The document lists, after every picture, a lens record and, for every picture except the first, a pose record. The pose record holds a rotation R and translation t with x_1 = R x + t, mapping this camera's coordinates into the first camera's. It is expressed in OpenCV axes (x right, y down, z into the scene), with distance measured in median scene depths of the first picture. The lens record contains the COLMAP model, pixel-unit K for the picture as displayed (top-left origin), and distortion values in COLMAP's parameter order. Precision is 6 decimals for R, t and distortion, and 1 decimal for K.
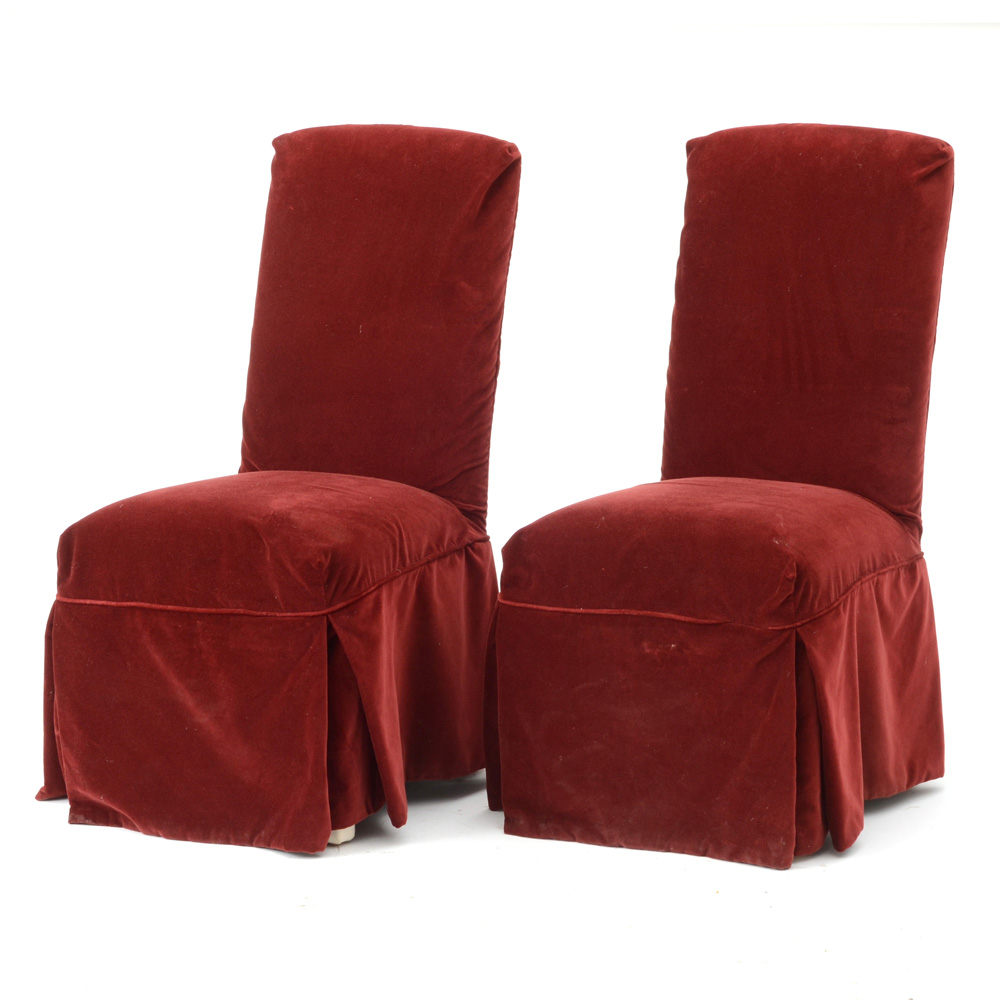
lens RADIAL K [[3536.4, 0, 500.7], [0, 3536.4, 499.9], [0, 0, 1]] dist [0.326907, 0.000000]
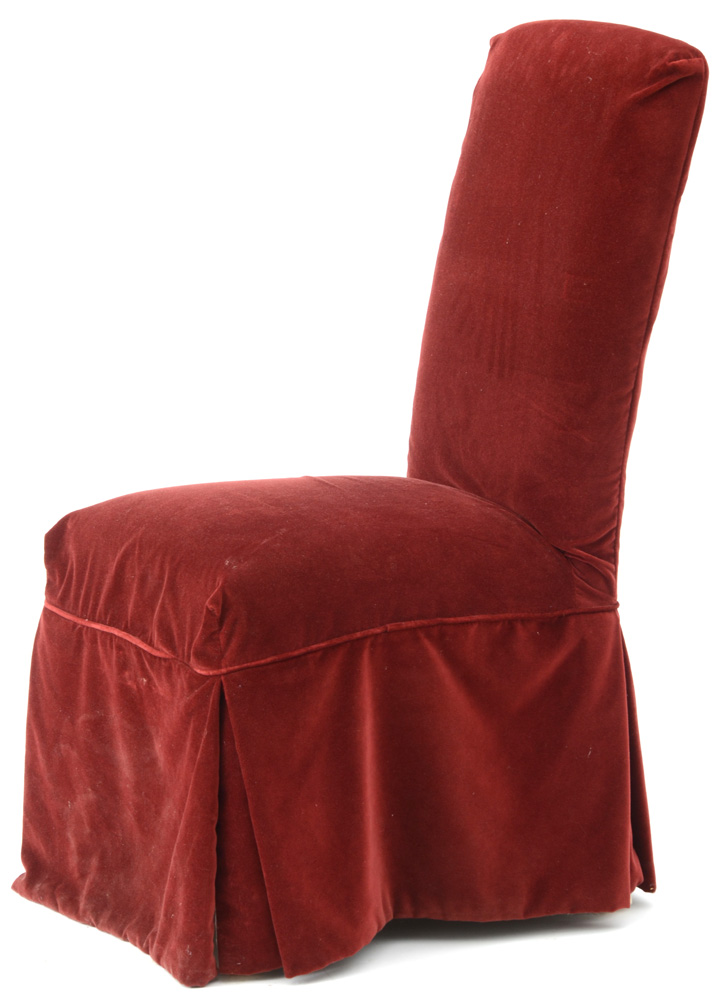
lens RADIAL K [[3763.6, 0, 362.9], [0, 3763.6, 493.3], [0, 0, 1]] dist [0.879322, 0.000000]
pose [[0.823995, 0.104614, -0.556855, 0.523465], [-0.097306, 0.994333, 0.042815, -0.038337], [0.558178, 0.018906, 0.829506, 0.320699]]
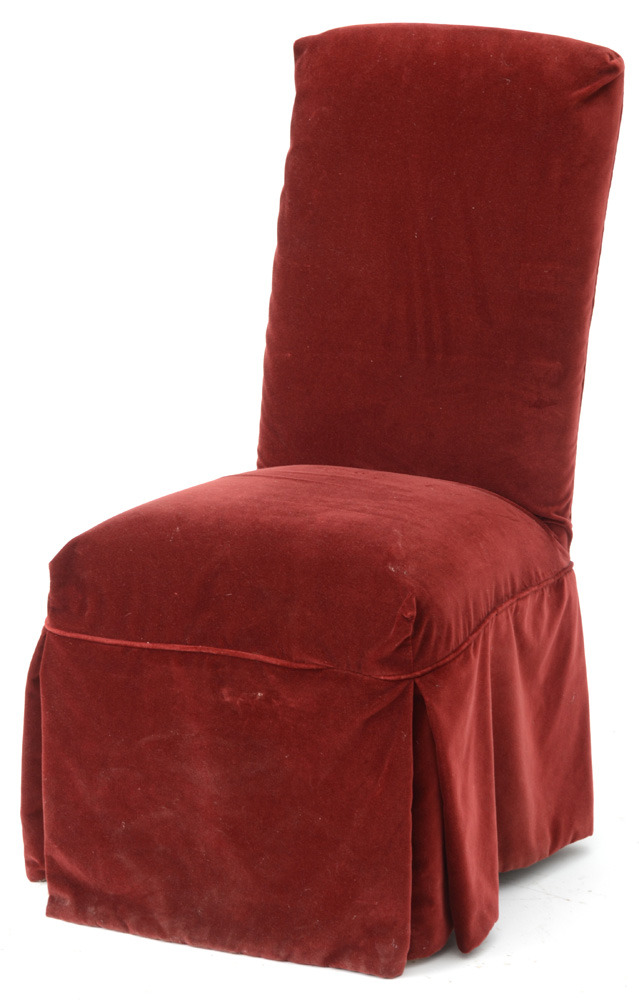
lens RADIAL K [[3267.6, 0, 329.5], [0, 3267.6, 507.9], [0, 0, 1]] dist [0.864818, 0.000000]
pose [[0.998612, 0.014082, 0.050749, 0.024828], [-0.017181, 0.997981, 0.061151, -0.043880], [-0.049786, -0.061938, 0.996838, 0.254473]]
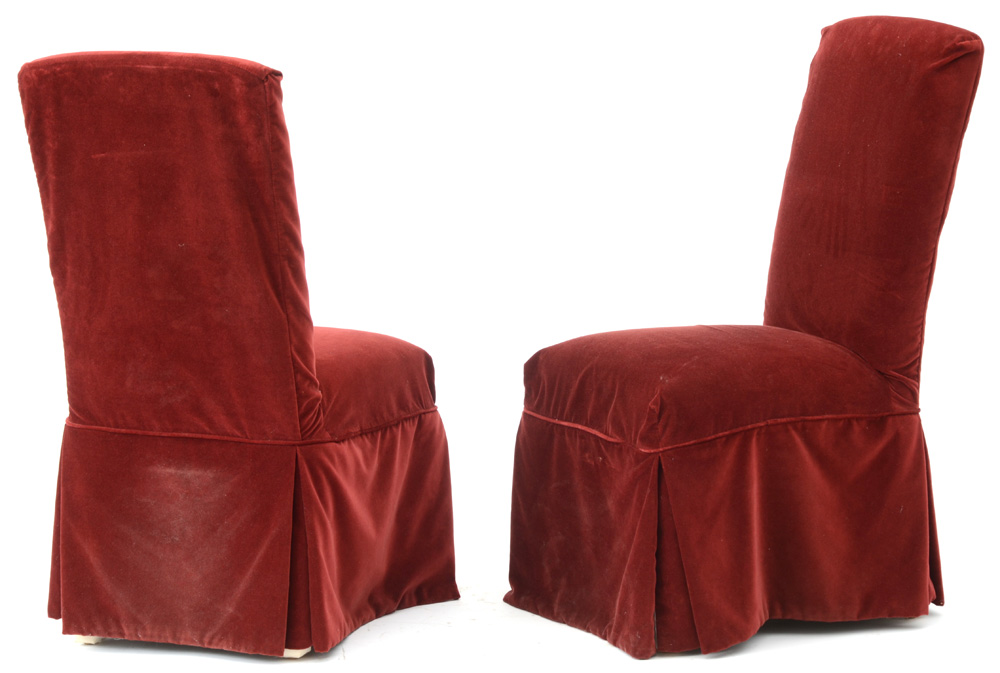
lens RADIAL K [[2964.6, 0, 501.0], [0, 2964.6, 342.0], [0, 0, 1]] dist [0.762736, 0.000000]
pose [[0.815219, 0.094516, -0.571388, 0.553219], [-0.095645, 0.995018, 0.028131, -0.020649], [0.571200, 0.031718, 0.820198, 0.167820]]
